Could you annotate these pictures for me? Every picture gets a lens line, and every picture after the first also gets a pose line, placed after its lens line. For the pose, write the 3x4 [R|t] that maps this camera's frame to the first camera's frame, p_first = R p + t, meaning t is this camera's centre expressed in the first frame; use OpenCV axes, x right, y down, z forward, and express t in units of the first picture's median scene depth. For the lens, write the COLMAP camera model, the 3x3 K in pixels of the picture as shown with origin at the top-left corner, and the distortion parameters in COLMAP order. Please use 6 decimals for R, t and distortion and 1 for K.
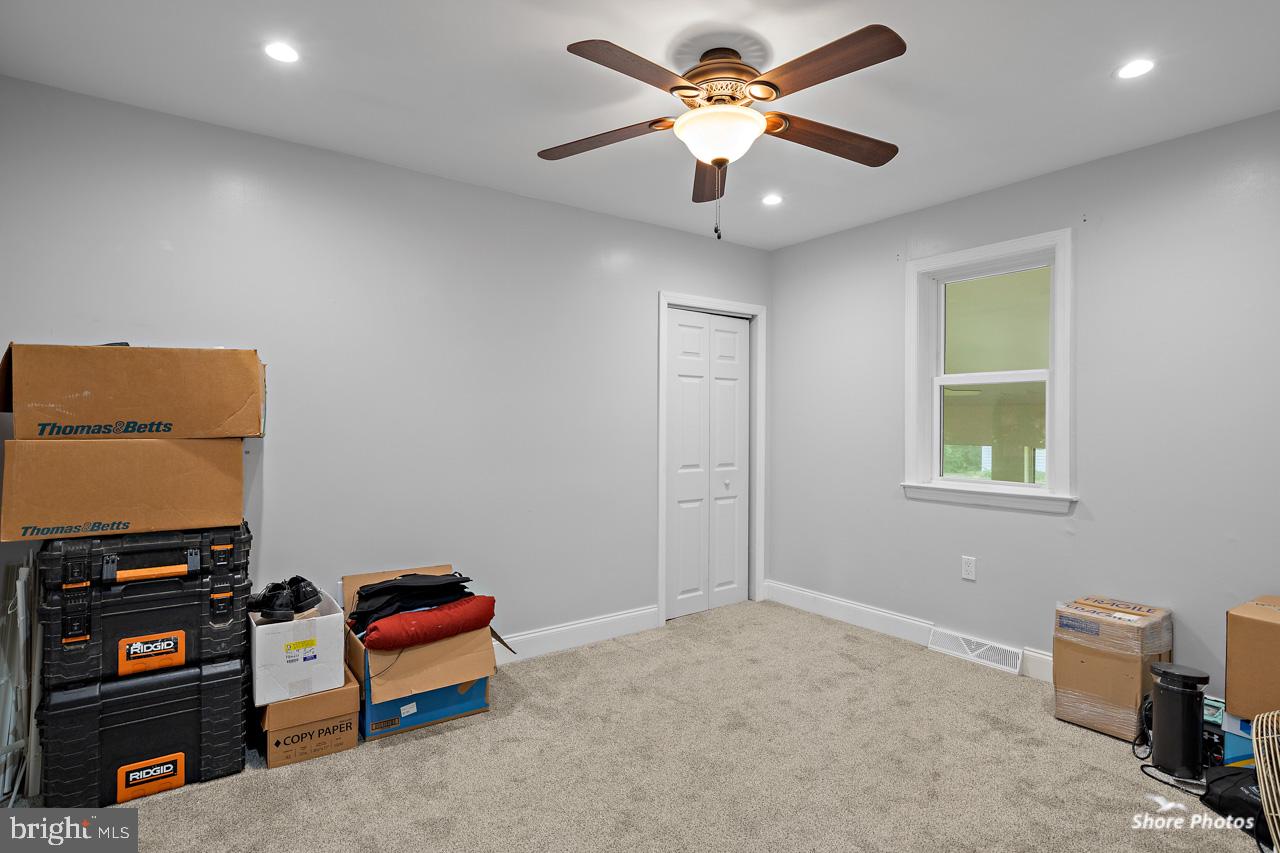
lens RADIAL K [[653.8, 0, 633.8], [0, 653.8, 424.5], [0, 0, 1]] dist [-0.000985, -0.001773]
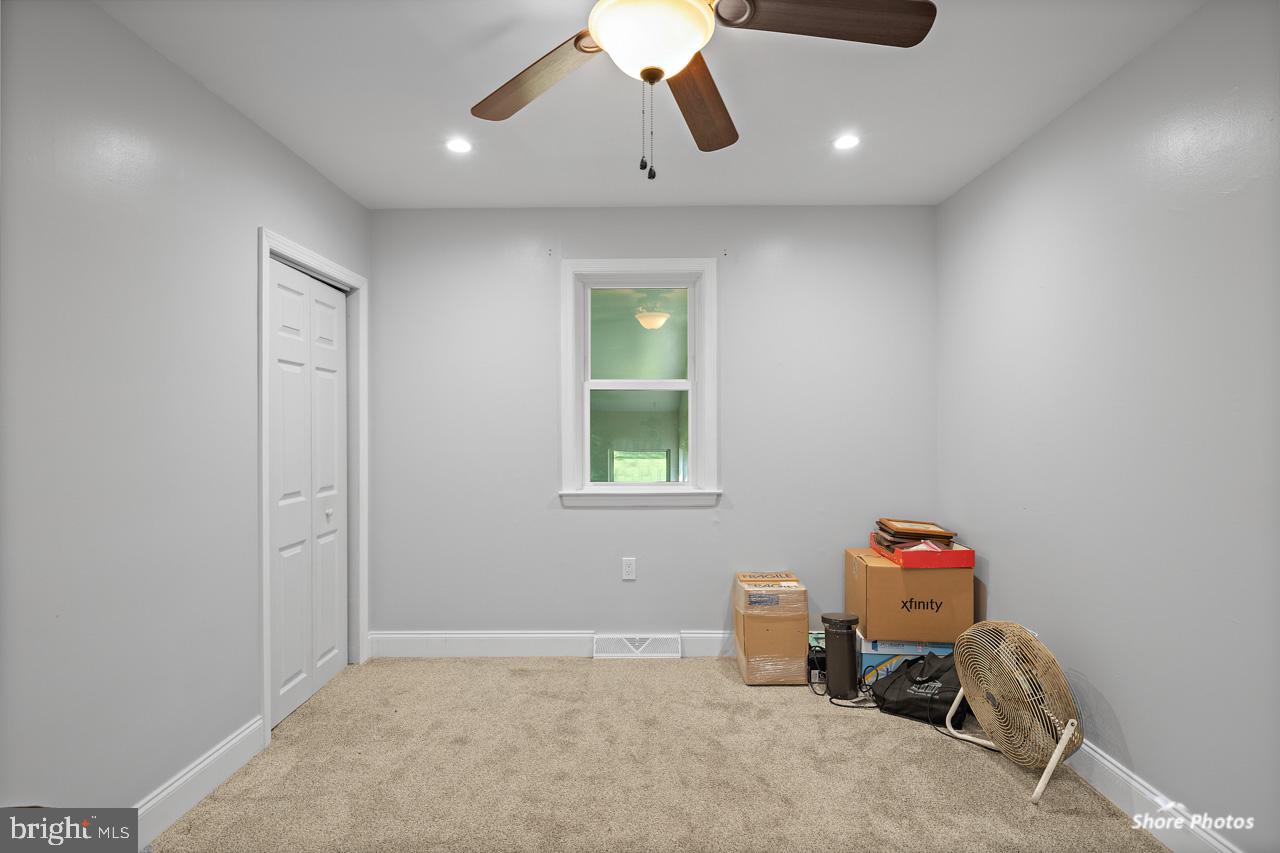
lens RADIAL K [[653.8, 0, 644.6], [0, 653.8, 428.1], [0, 0, 1]] dist [-0.000985, -0.001773]
pose [[0.595360, -0.009143, 0.803407, -0.288210], [0.010479, 0.999939, 0.003614, -0.005049], [-0.803391, 0.006267, 0.595419, 0.354125]]
